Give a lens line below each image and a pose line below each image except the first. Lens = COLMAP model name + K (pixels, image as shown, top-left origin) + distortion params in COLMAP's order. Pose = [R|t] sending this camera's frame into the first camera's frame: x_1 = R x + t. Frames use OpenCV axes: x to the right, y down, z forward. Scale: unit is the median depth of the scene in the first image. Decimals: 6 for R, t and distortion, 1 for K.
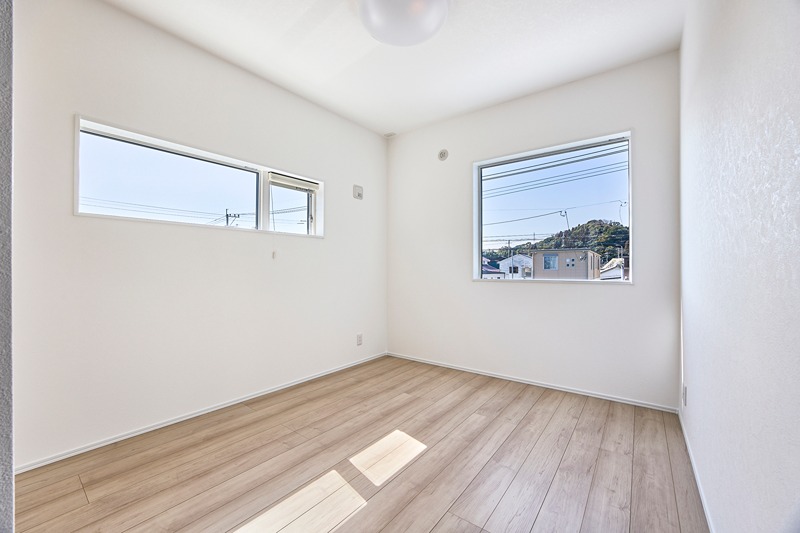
lens RADIAL K [[323.3, 0, 400.0], [0, 323.3, 266.5], [0, 0, 1]] dist [0.000321, 0.000046]
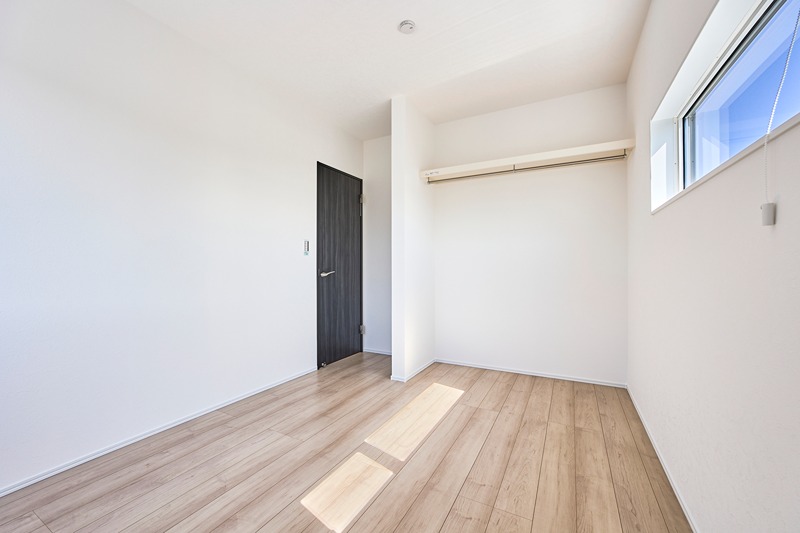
lens RADIAL K [[323.3, 0, 400.0], [0, 323.3, 266.5], [0, 0, 1]] dist [0.000321, 0.000046]
pose [[-0.987770, 0.006701, -0.155773, -0.039439], [0.009066, 0.999854, -0.014474, 0.019663], [0.155653, -0.015710, -0.987687, 1.992956]]
